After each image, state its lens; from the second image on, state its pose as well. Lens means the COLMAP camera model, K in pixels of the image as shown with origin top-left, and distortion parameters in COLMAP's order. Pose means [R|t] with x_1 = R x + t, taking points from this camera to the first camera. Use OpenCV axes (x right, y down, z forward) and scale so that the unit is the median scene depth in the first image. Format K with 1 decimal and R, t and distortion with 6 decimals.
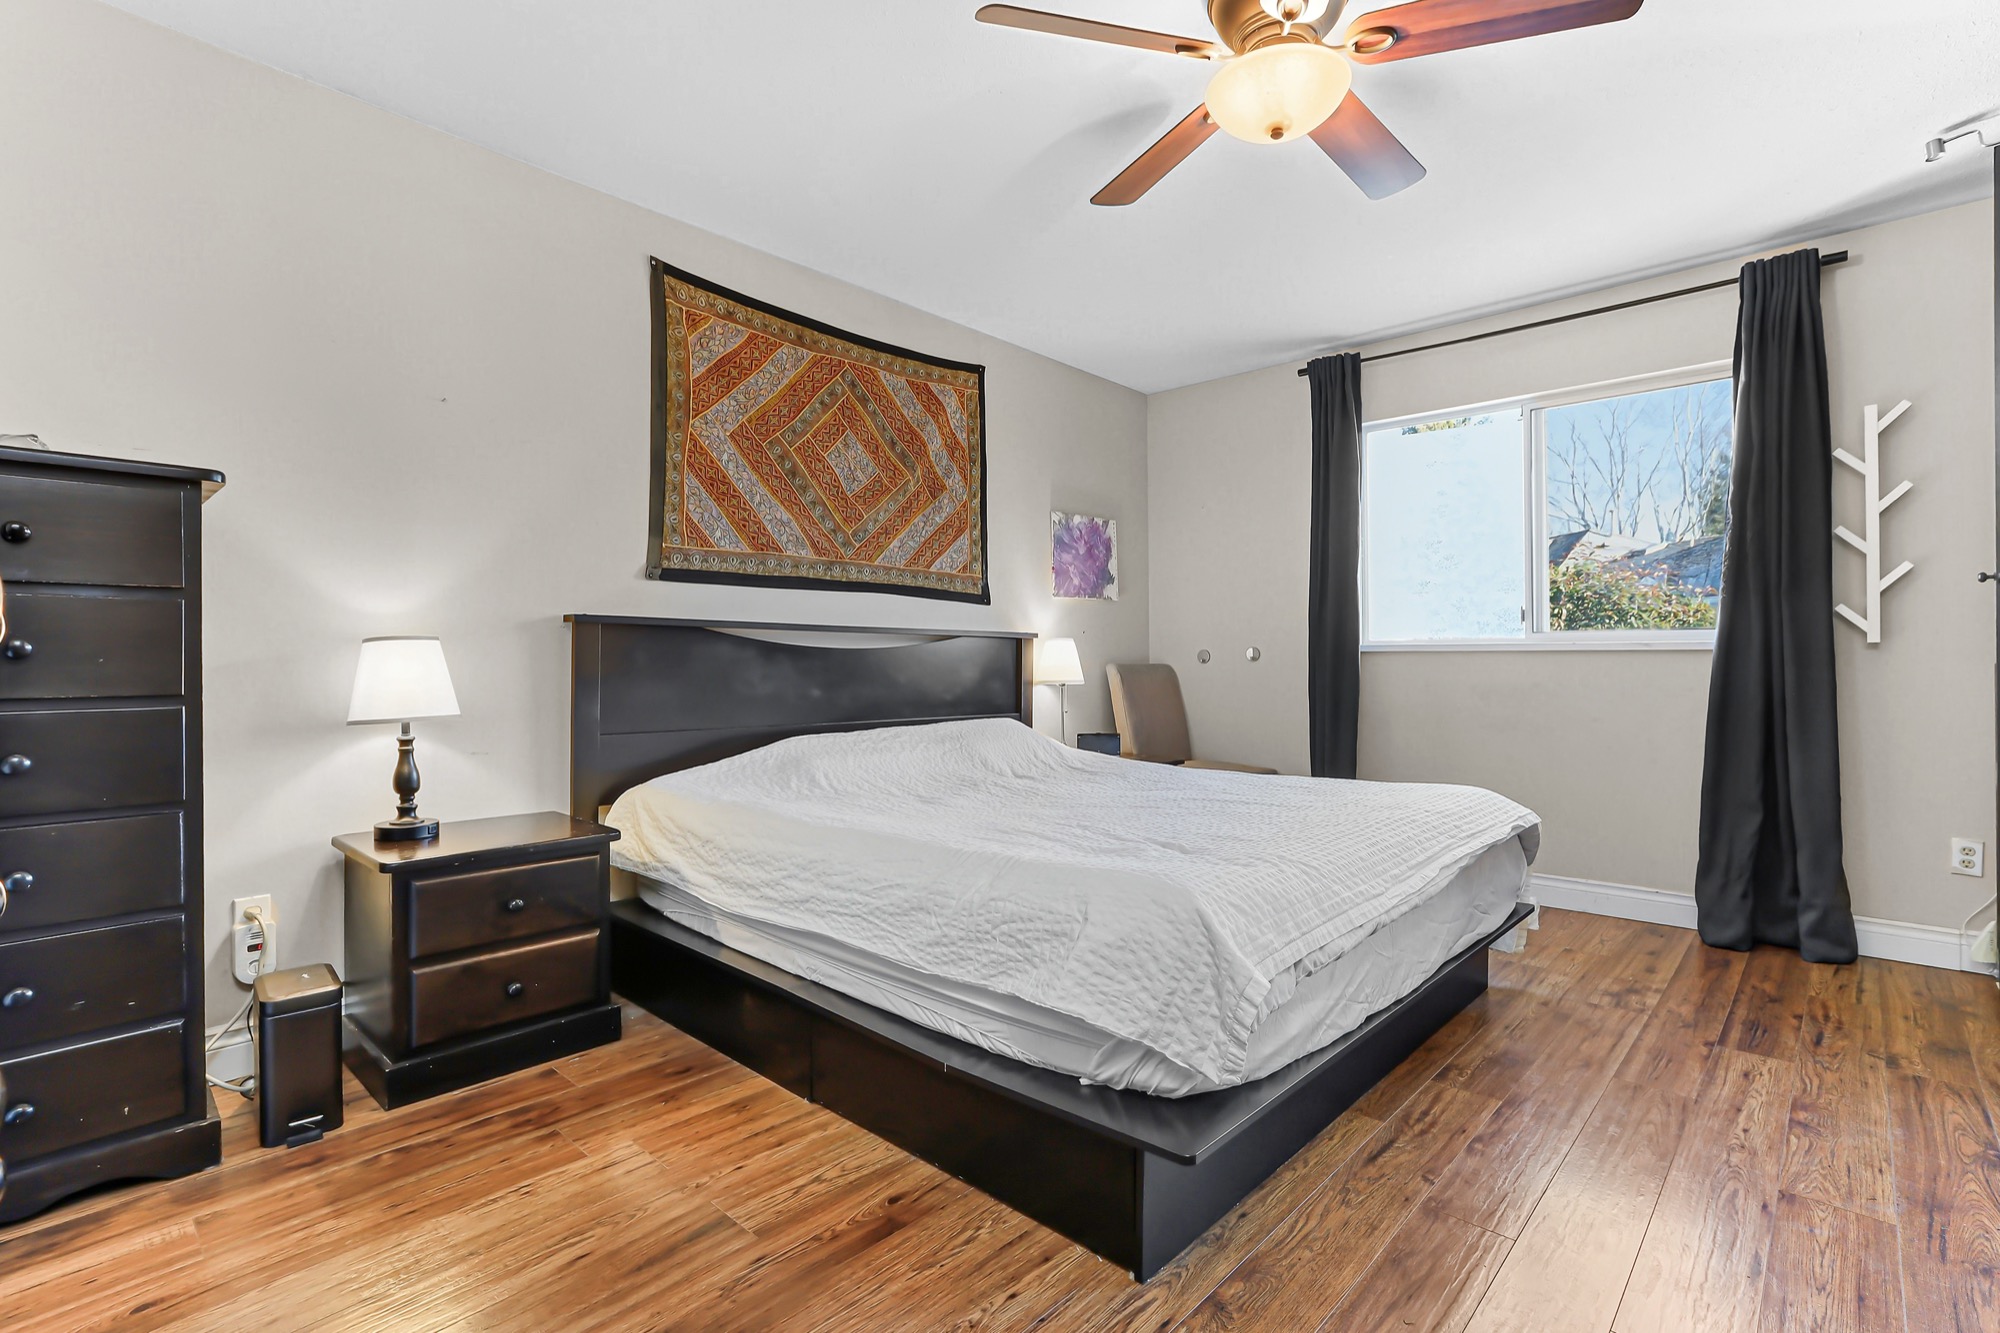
lens RADIAL K [[946.7, 0, 1013.9], [0, 946.7, 642.7], [0, 0, 1]] dist [-0.005561, 0.000699]
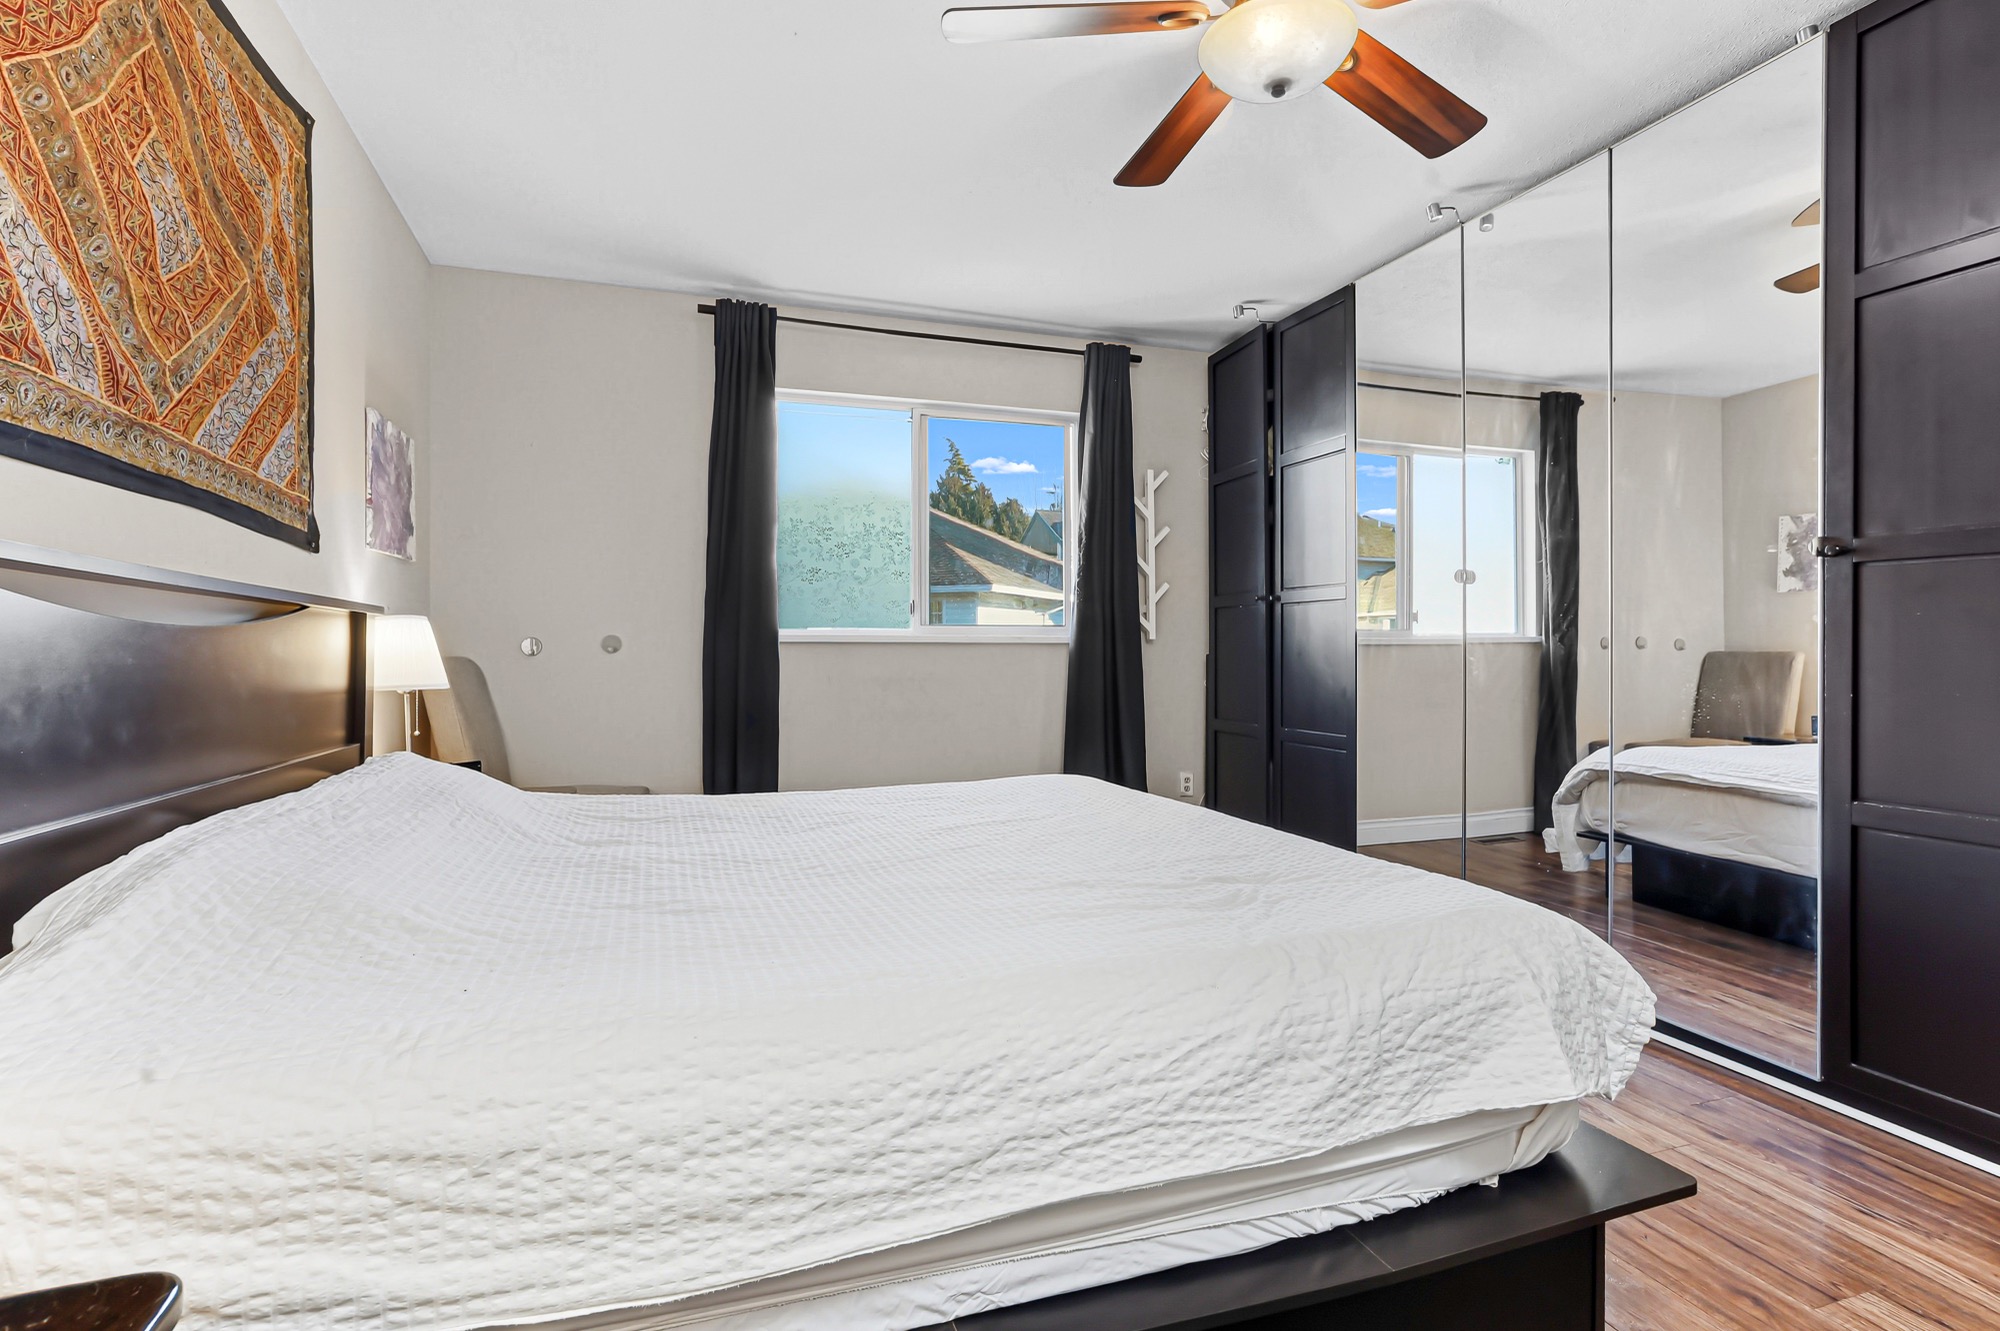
lens RADIAL K [[946.7, 0, 1013.9], [0, 946.7, 641.7], [0, 0, 1]] dist [-0.005561, 0.000699]
pose [[0.475573, 0.009090, 0.879629, -0.418218], [-0.013744, 0.999901, -0.002902, 0.009831], [-0.879569, -0.010709, 0.475651, 0.502723]]
